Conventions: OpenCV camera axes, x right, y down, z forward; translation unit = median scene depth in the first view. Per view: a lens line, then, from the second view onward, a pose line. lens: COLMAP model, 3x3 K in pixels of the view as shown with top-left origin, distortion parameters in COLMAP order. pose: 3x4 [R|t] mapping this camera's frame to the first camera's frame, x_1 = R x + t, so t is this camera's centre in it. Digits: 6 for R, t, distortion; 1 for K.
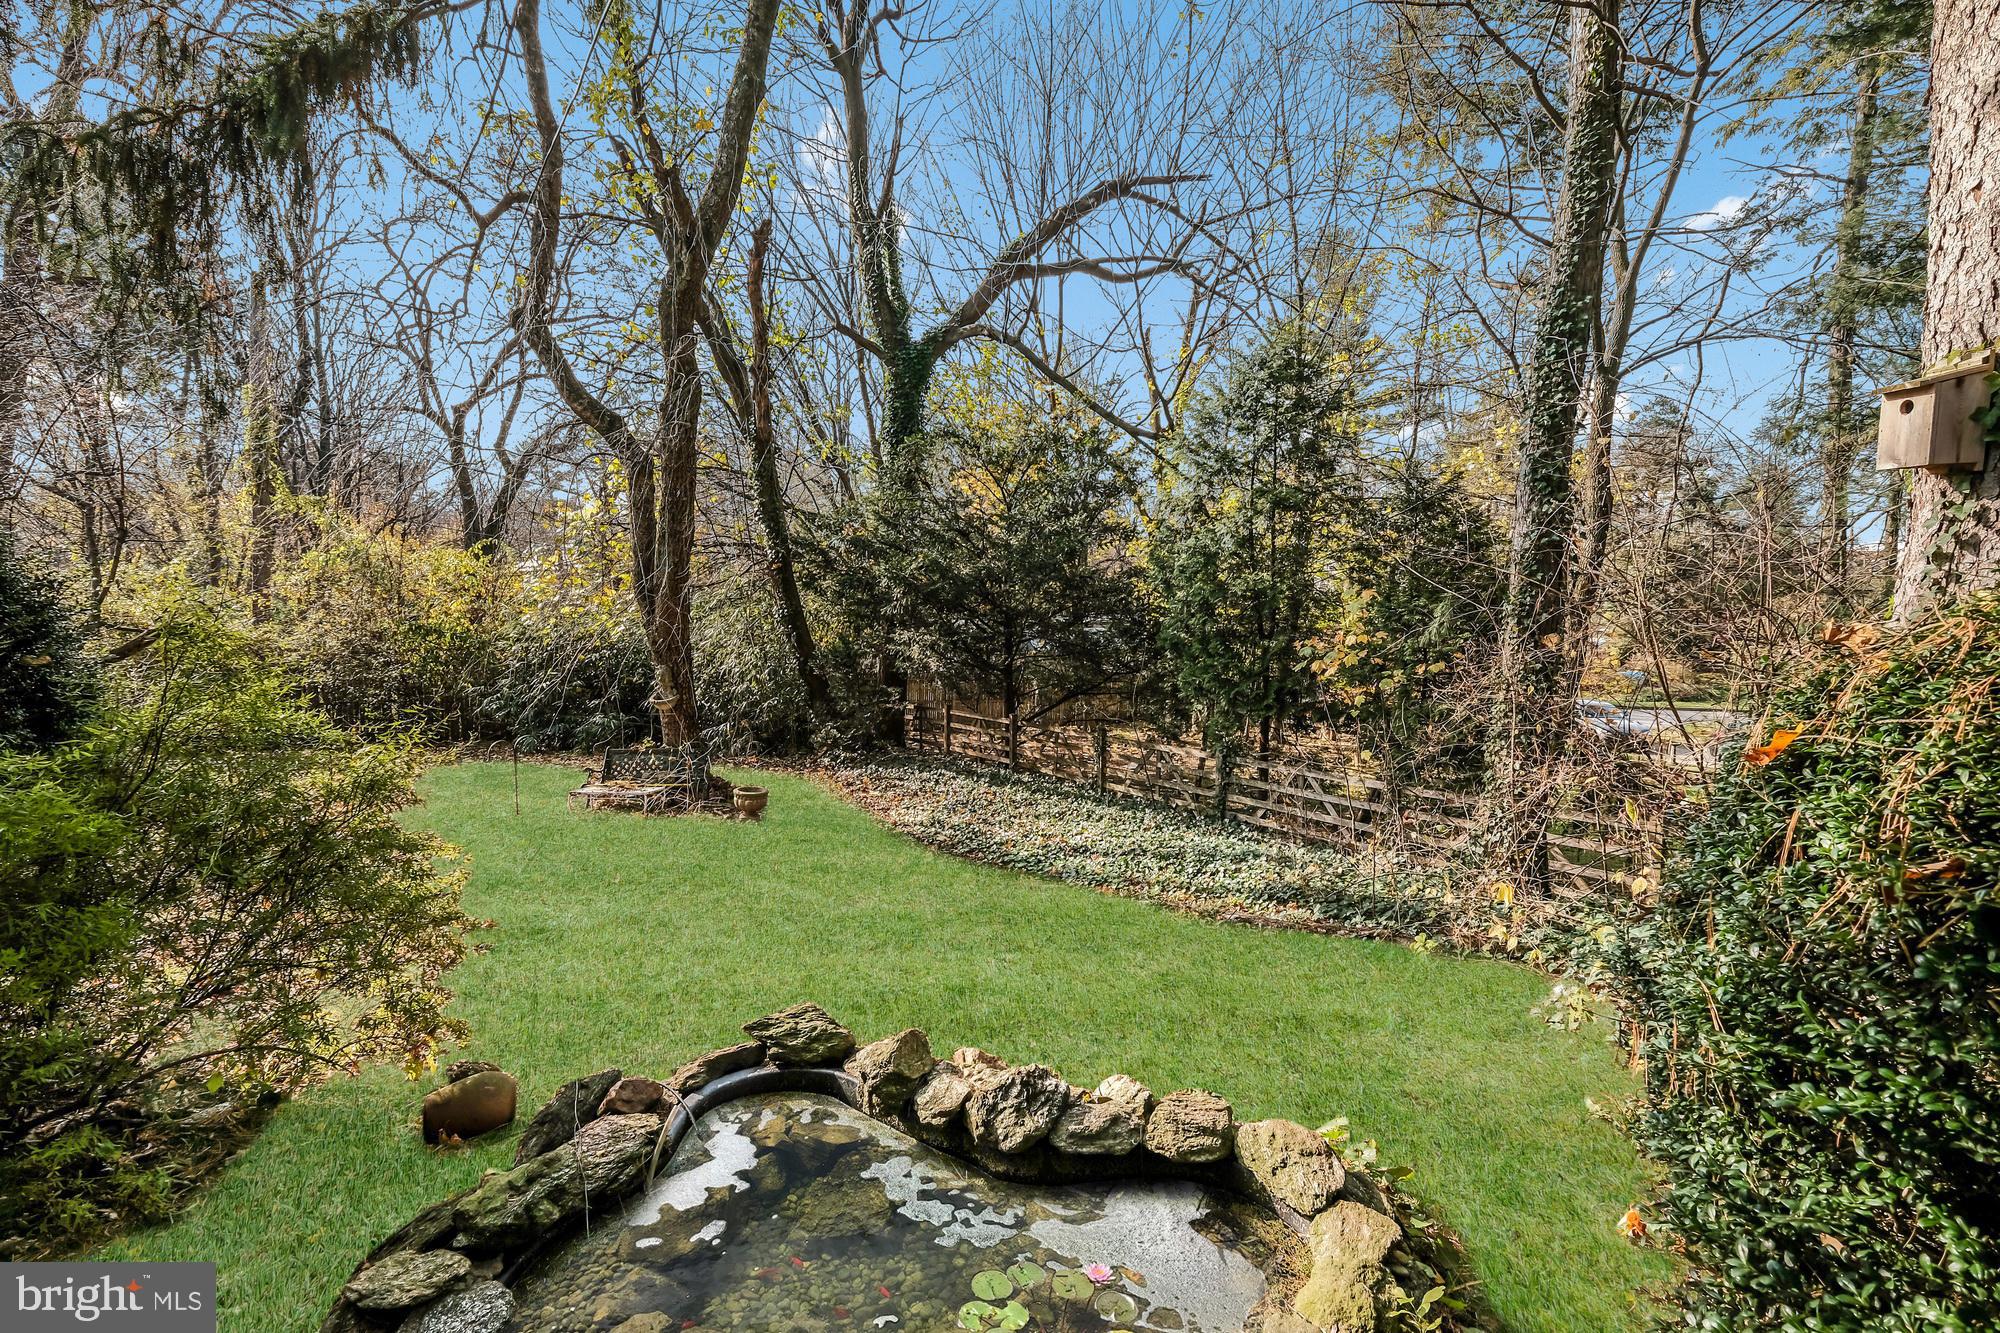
lens RADIAL K [[871.6, 0, 1000.5], [0, 871.6, 670.7], [0, 0, 1]] dist [0.001594, 0.001192]
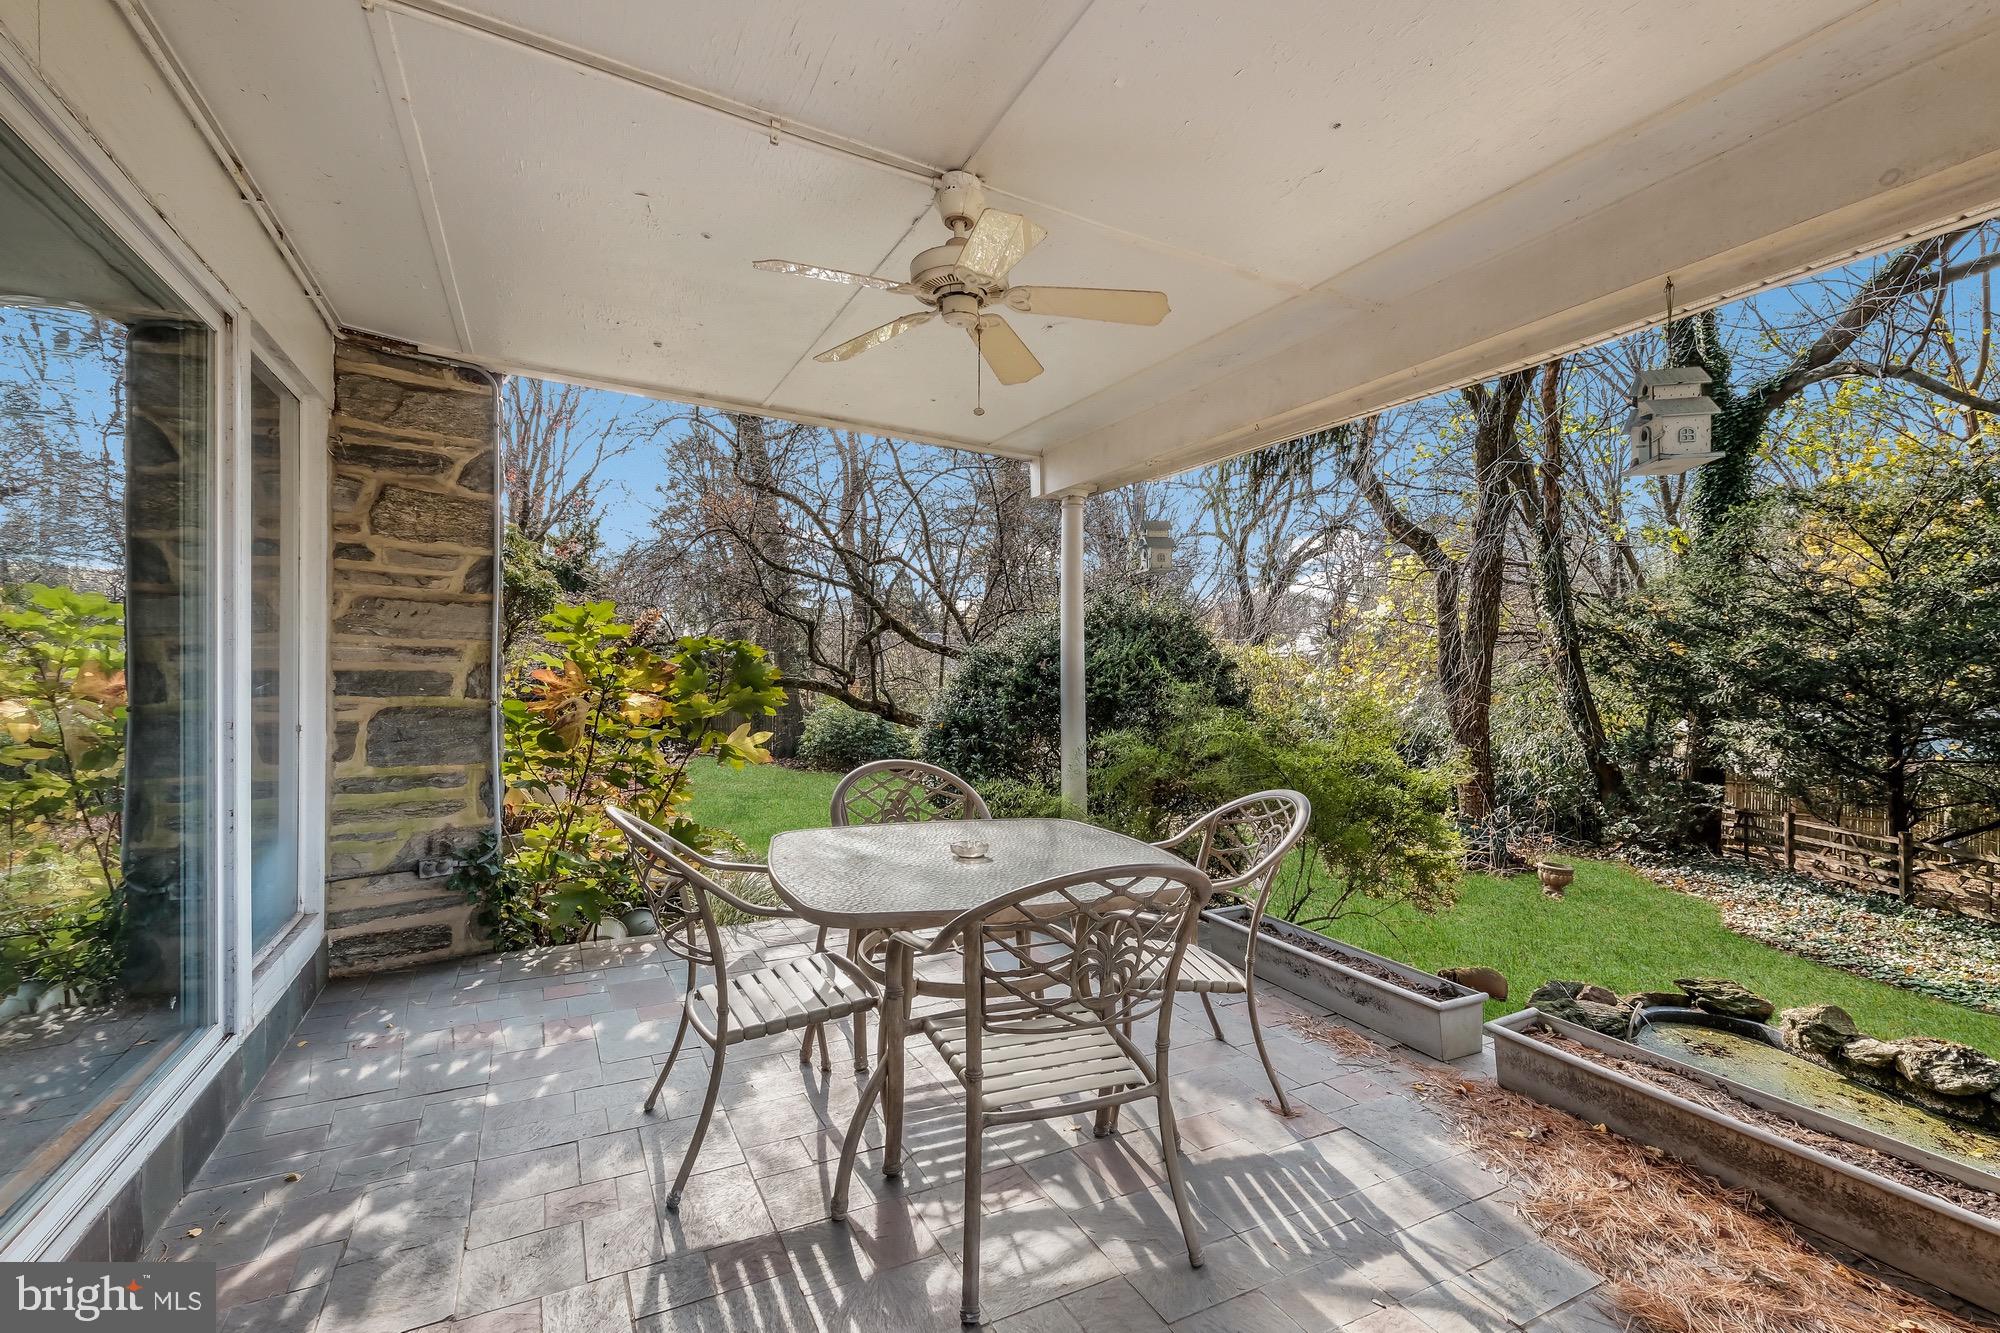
lens RADIAL K [[871.6, 0, 1000.5], [0, 871.6, 670.7], [0, 0, 1]] dist [0.001594, 0.001192]
pose [[0.711112, -0.006174, -0.703051, -0.012237], [-0.061777, 0.995545, -0.071227, 0.012420], [0.700359, 0.094083, 0.707563, -0.174506]]
